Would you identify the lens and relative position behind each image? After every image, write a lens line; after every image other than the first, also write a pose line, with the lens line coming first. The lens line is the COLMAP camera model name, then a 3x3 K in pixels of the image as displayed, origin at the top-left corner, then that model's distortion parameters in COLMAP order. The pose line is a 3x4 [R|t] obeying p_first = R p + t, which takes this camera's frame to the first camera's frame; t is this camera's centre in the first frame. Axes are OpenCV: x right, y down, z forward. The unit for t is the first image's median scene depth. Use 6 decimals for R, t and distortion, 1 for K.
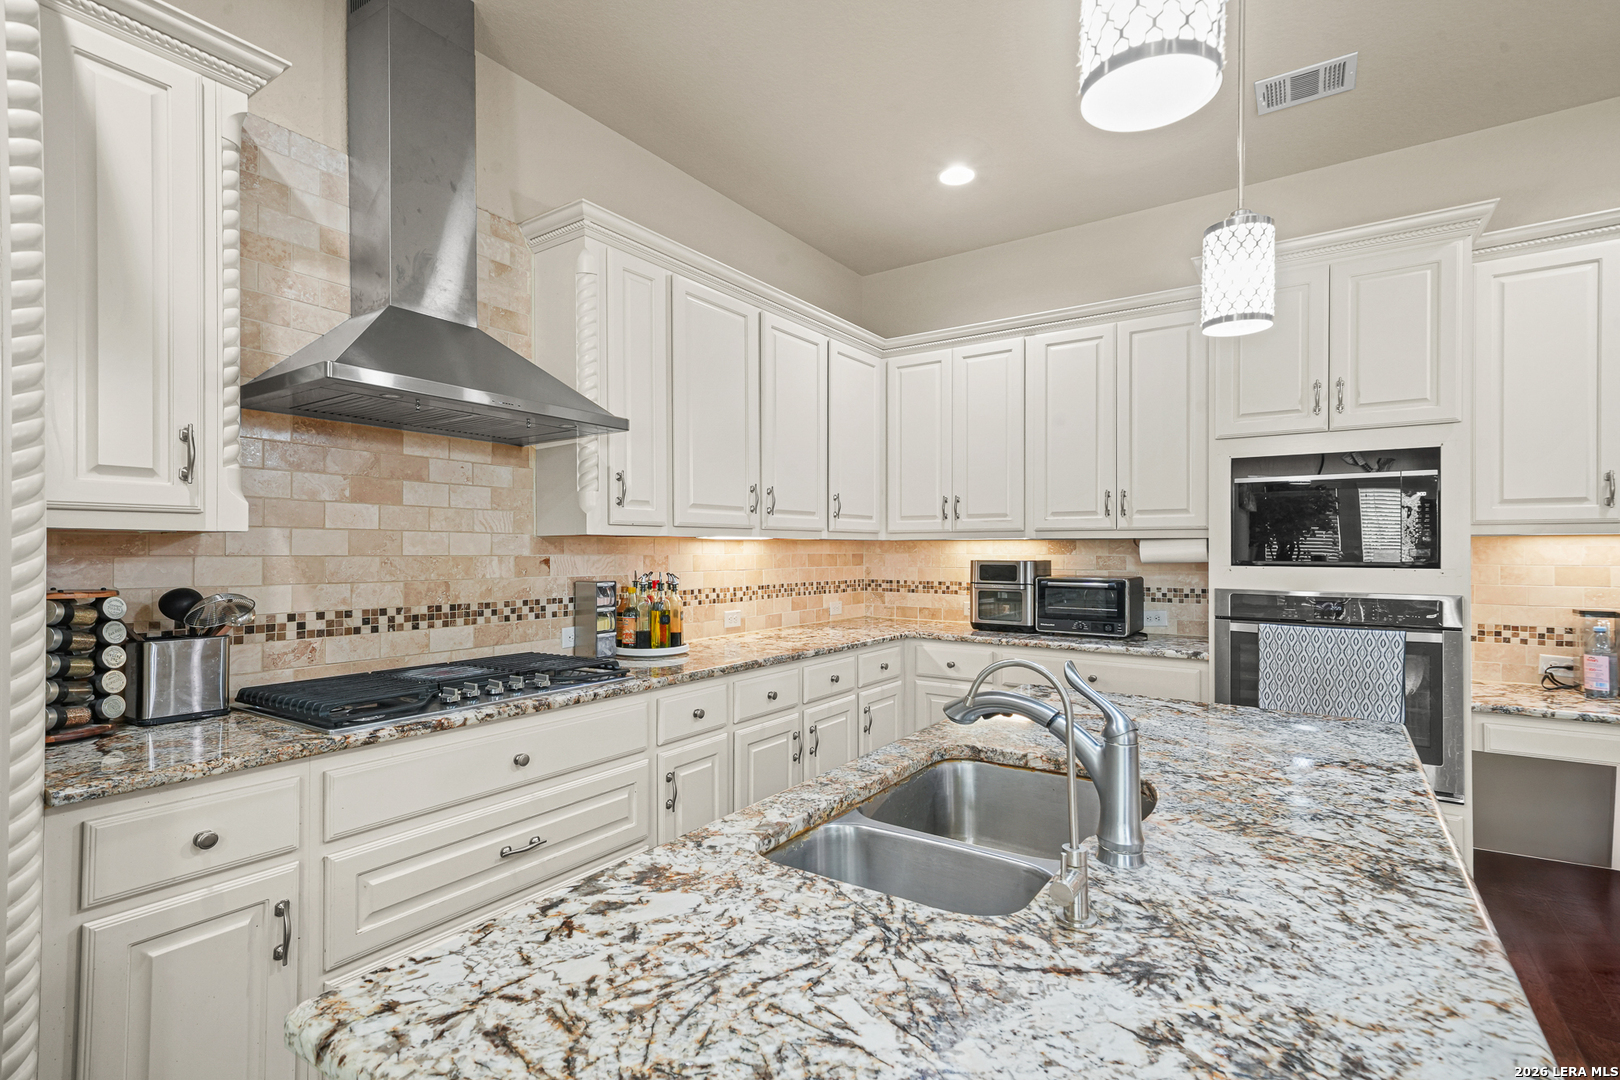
lens RADIAL K [[737.0, 0, 810.3], [0, 737.0, 543.2], [0, 0, 1]] dist [-0.002951, -0.000011]
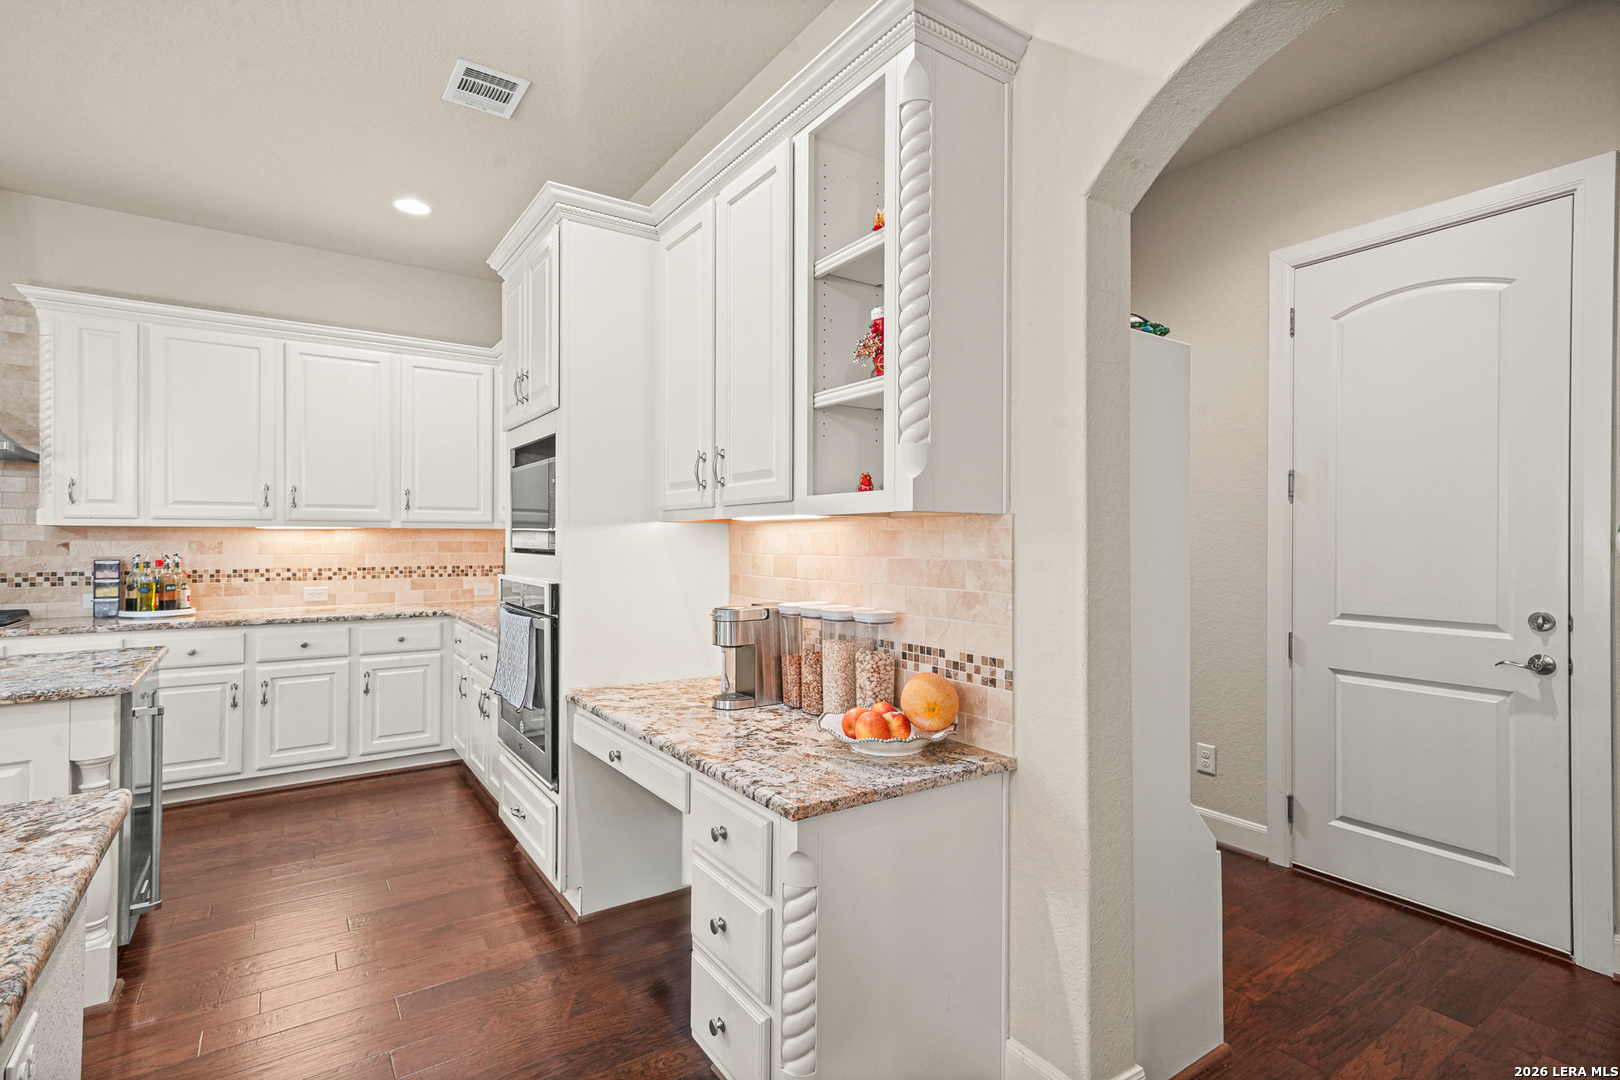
lens RADIAL K [[737.0, 0, 807.6], [0, 737.0, 534.1], [0, 0, 1]] dist [-0.002951, -0.000011]
pose [[0.945582, -0.000342, -0.325385, 1.323616], [0.000576, 1.000000, 0.000623, 0.004310], [0.325385, -0.000777, 0.945581, 0.147129]]
